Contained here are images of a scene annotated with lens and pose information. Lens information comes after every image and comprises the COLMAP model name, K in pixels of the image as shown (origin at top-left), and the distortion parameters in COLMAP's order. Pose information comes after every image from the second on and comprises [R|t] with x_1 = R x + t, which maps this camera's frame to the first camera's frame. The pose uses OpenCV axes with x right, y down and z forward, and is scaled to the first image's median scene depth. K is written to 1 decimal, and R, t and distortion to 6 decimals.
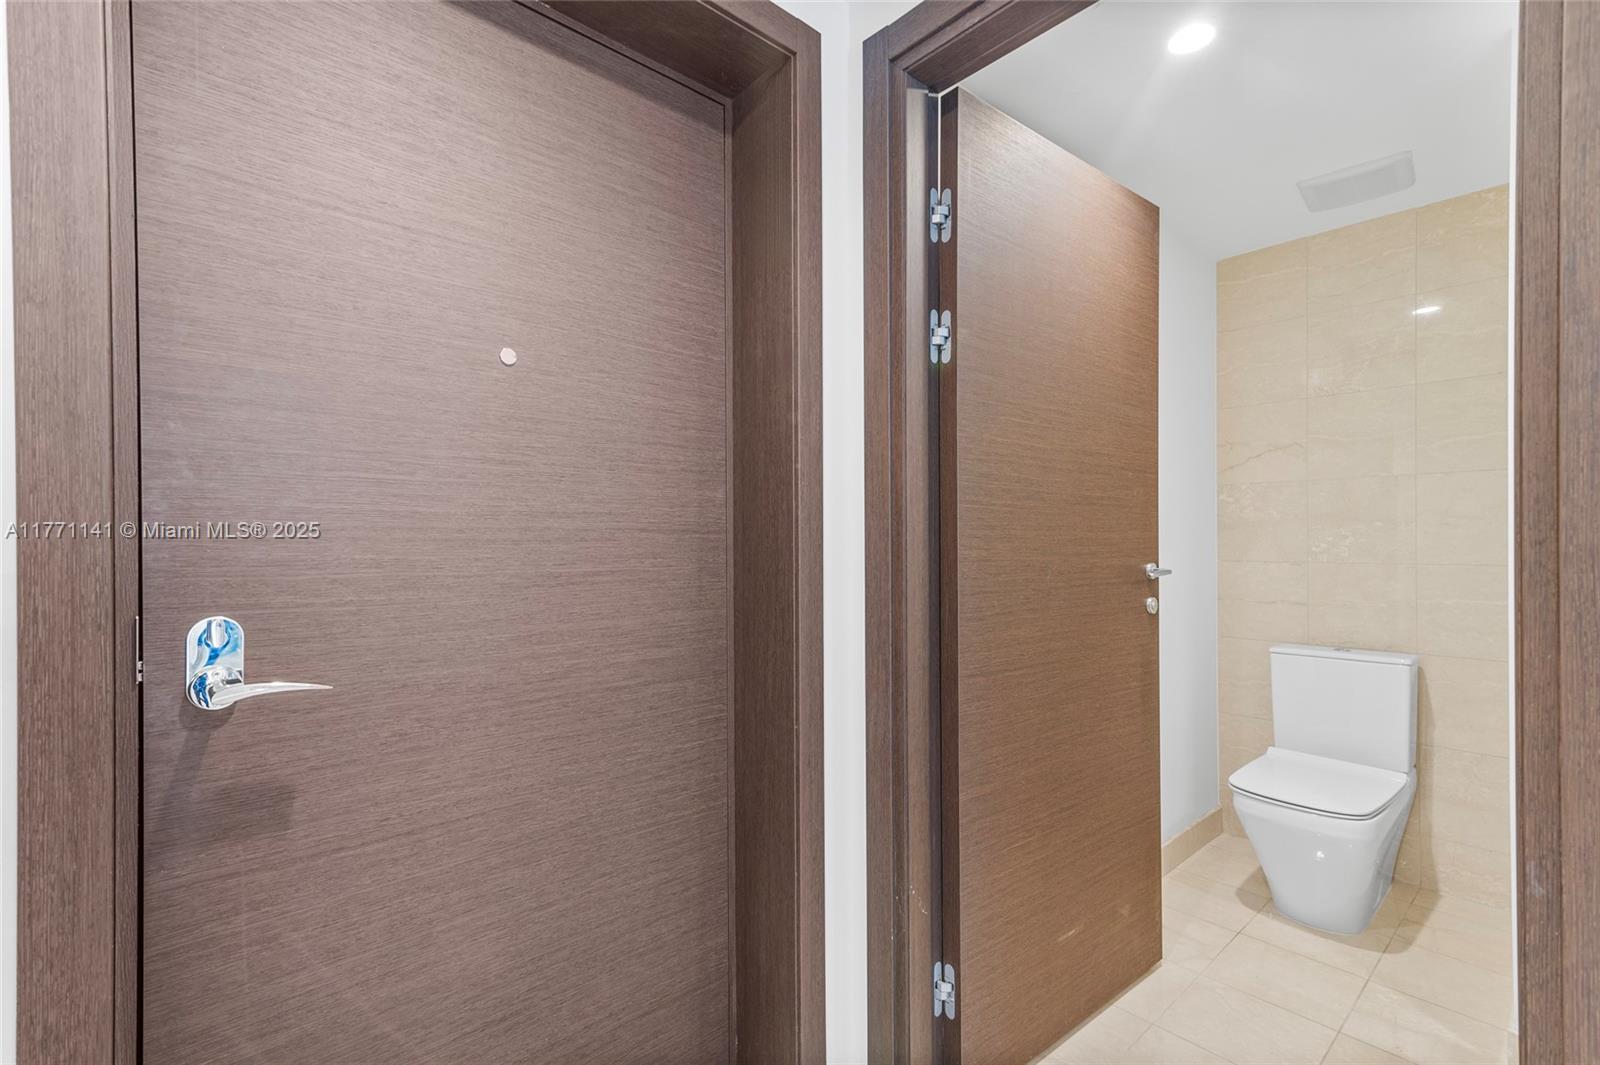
lens RADIAL K [[733.5, 0, 794.1], [0, 733.5, 554.5], [0, 0, 1]] dist [0.014171, 0.000229]
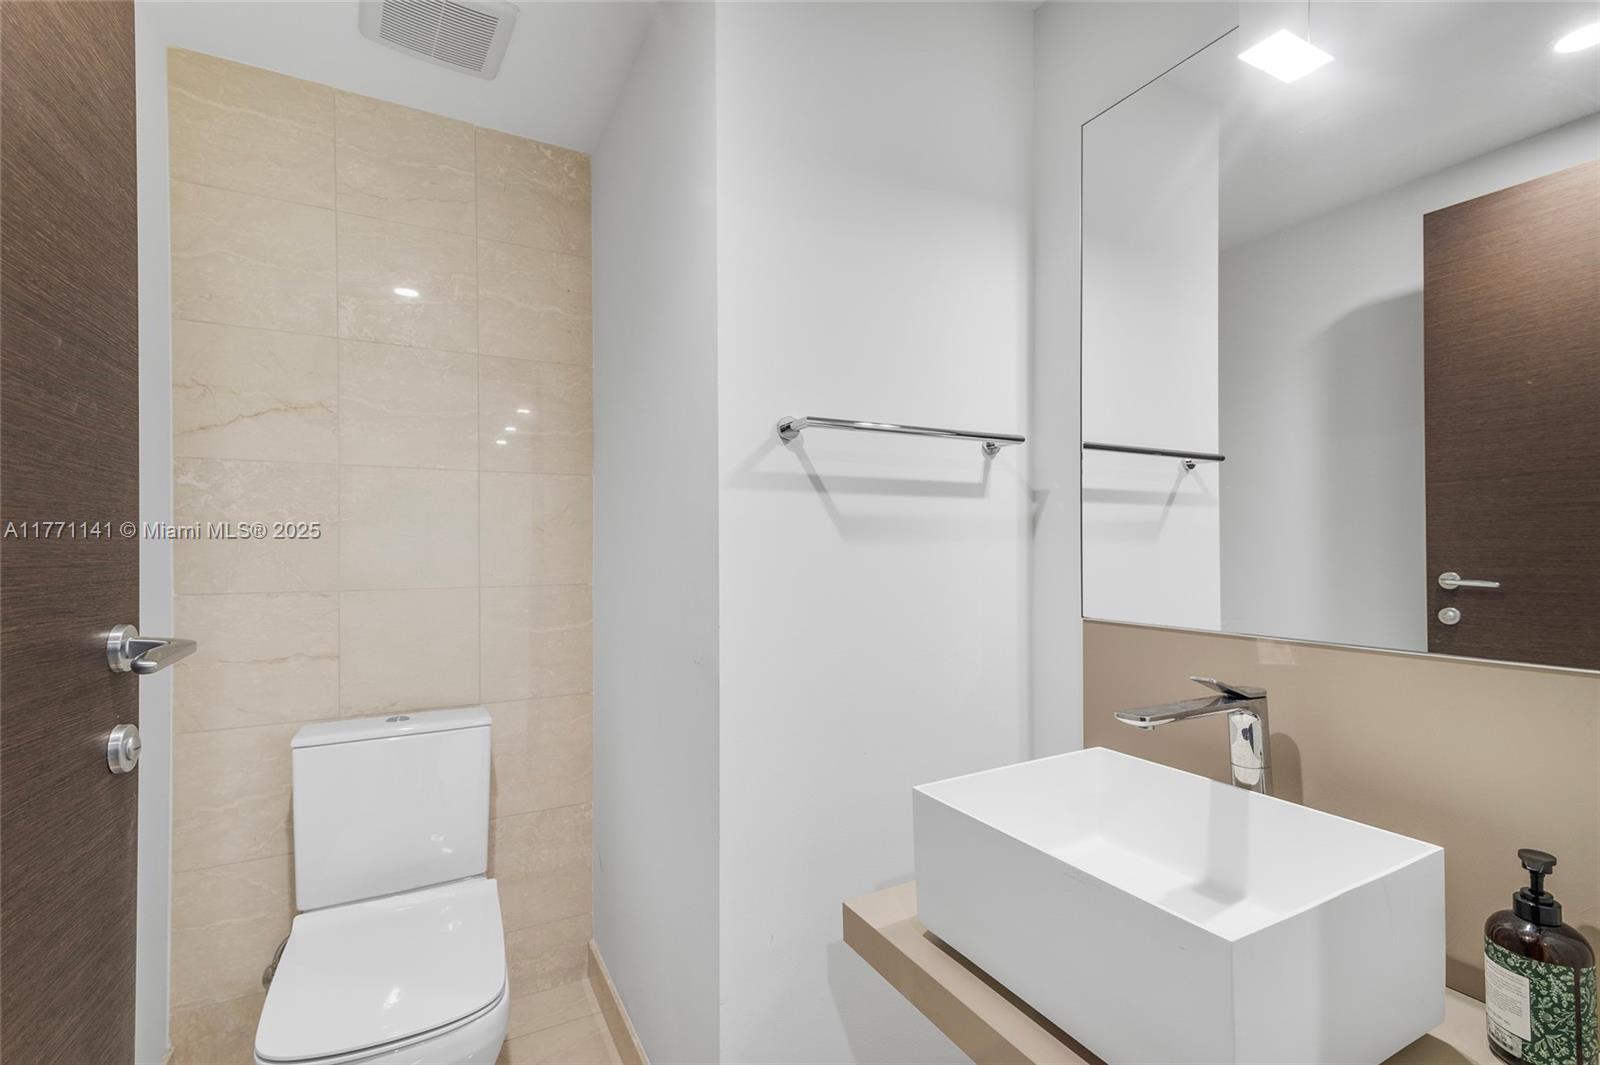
lens RADIAL K [[718.4, 0, 804.0], [0, 718.4, 541.0], [0, 0, 1]] dist [-0.000121, 0.000135]
pose [[0.220317, 0.013818, 0.975330, 0.174167], [0.025409, 0.999479, -0.019900, -0.010366], [-0.975097, 0.029166, 0.219851, 0.471140]]
